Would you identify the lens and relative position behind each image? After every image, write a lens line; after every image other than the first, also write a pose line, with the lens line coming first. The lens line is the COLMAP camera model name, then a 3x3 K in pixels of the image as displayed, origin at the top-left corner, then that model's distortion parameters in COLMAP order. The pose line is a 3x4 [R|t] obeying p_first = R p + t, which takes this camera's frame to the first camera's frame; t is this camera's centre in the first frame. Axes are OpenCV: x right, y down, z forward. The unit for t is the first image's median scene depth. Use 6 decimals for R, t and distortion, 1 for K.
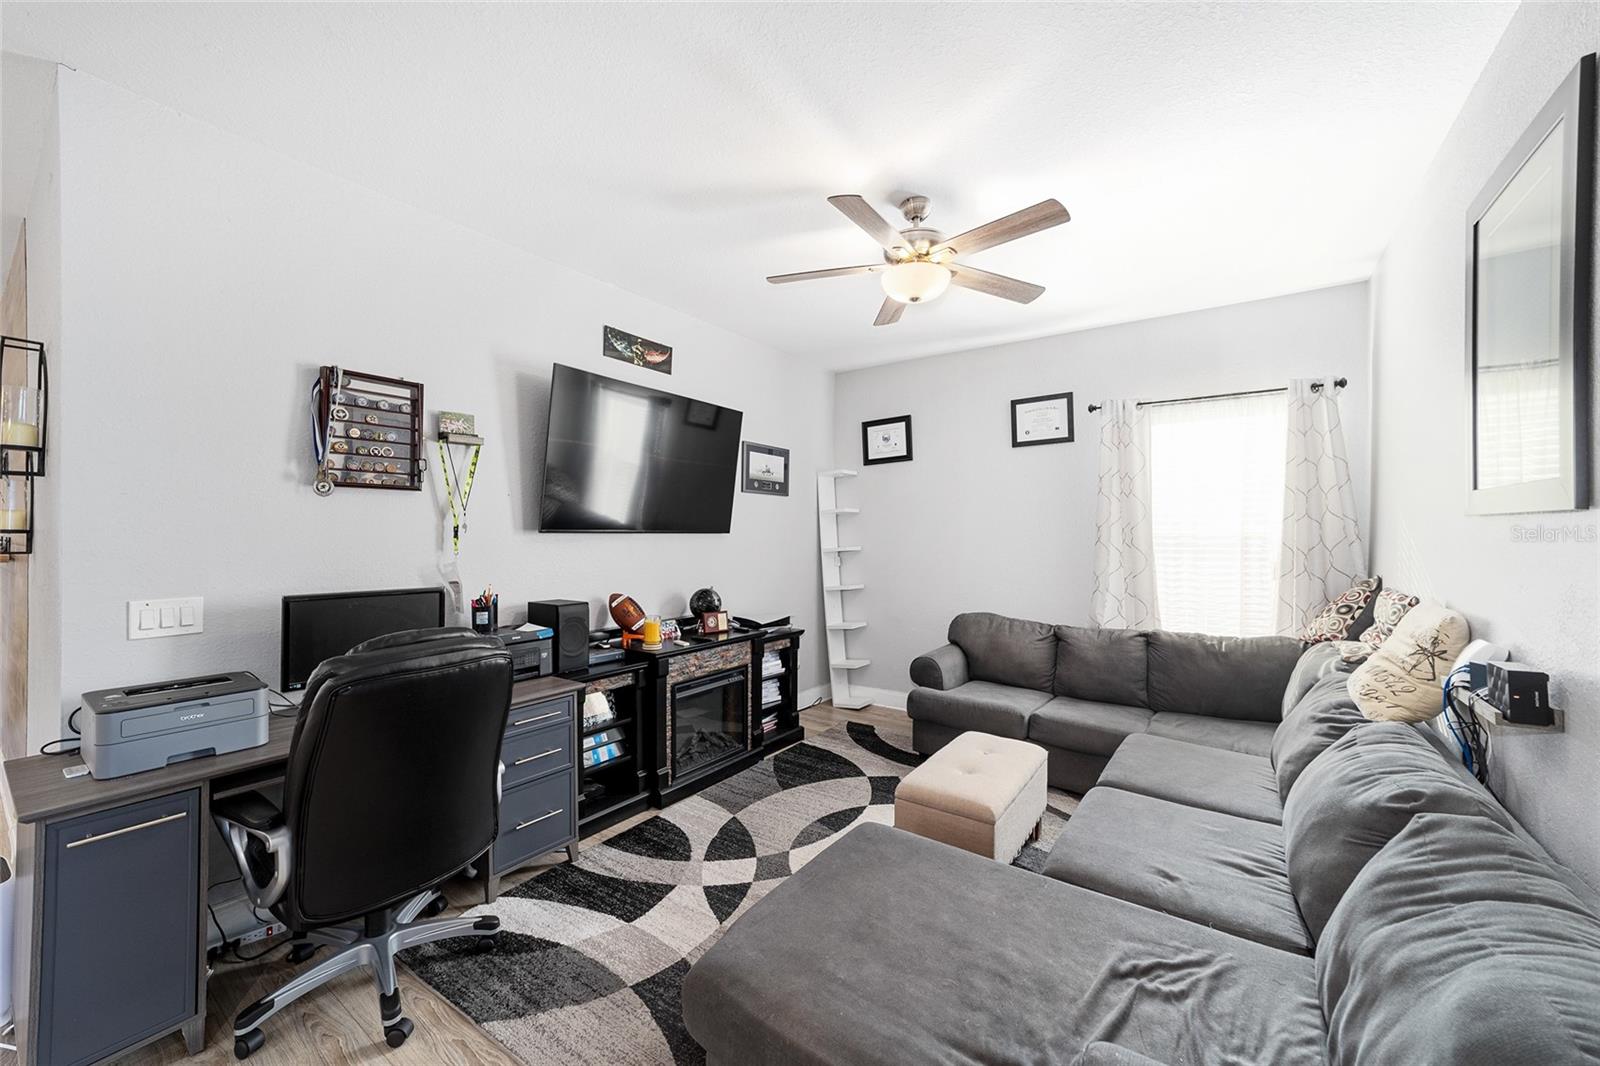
lens RADIAL K [[614.6, 0, 798.5], [0, 614.6, 531.9], [0, 0, 1]] dist [-0.009987, 0.004804]
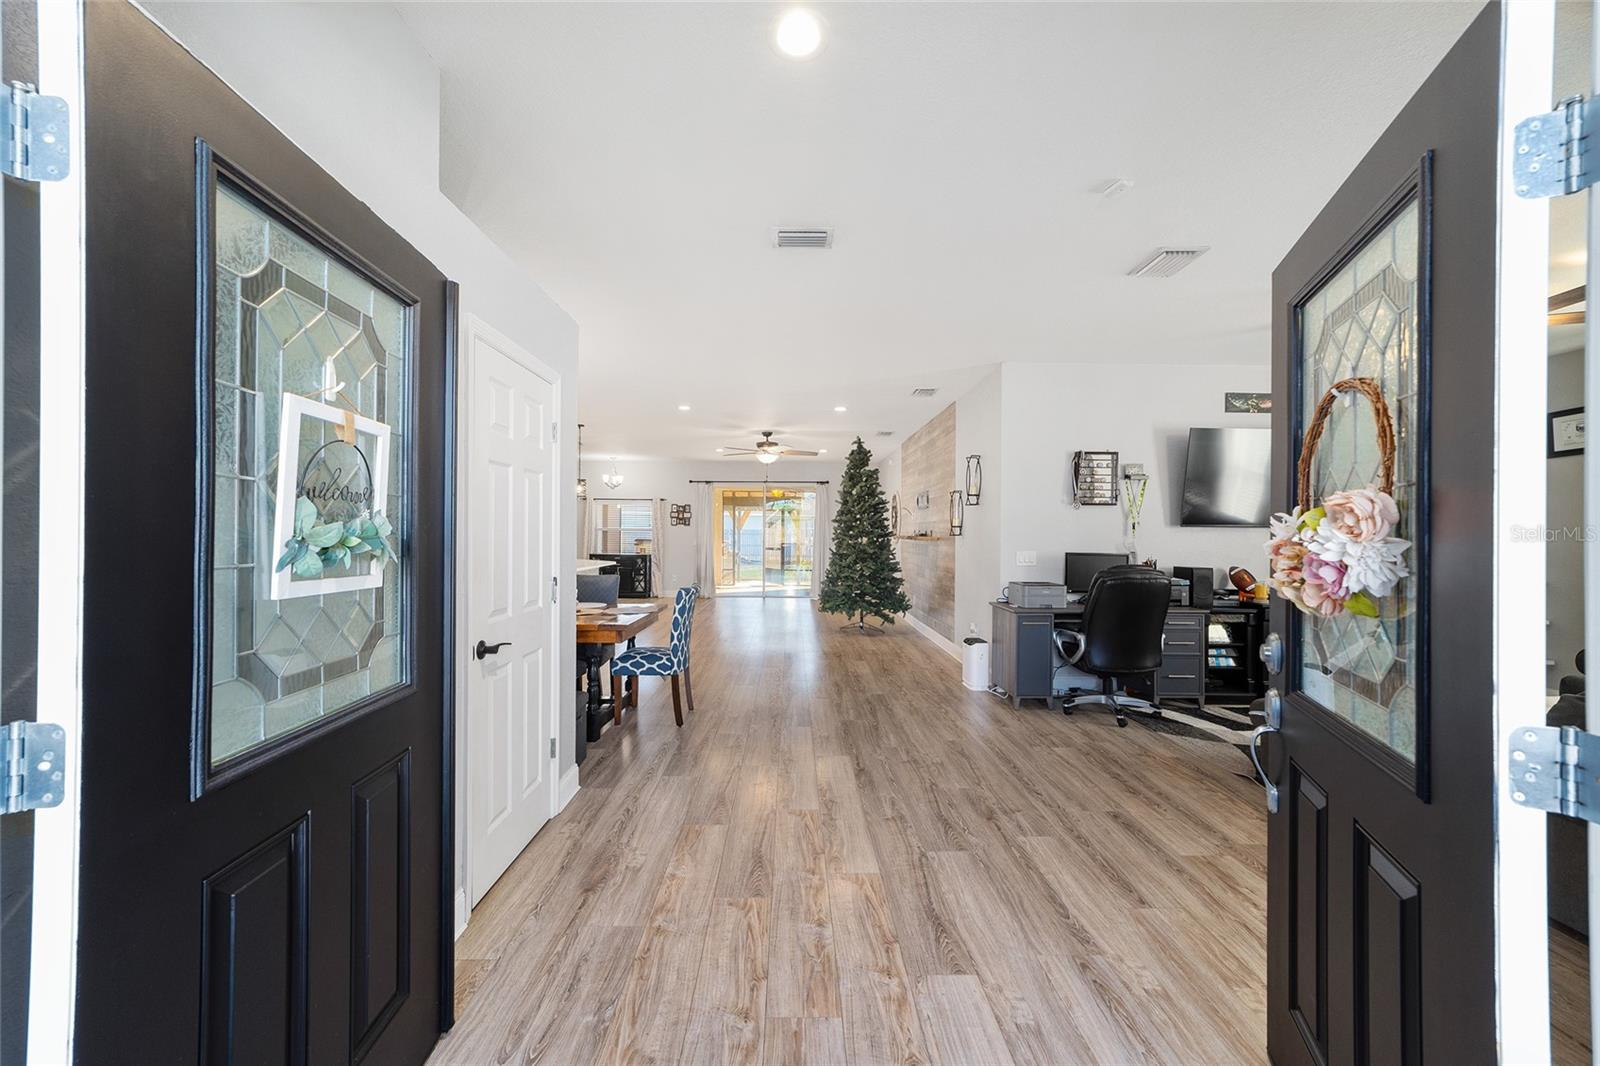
lens RADIAL K [[614.6, 0, 796.8], [0, 614.6, 536.0], [0, 0, 1]] dist [-0.009987, 0.004804]
pose [[0.587745, 0.002077, -0.809043, 0.343539], [-0.004349, 0.999990, -0.000593, 0.034109], [0.809034, 0.003867, 0.587749, -0.903752]]
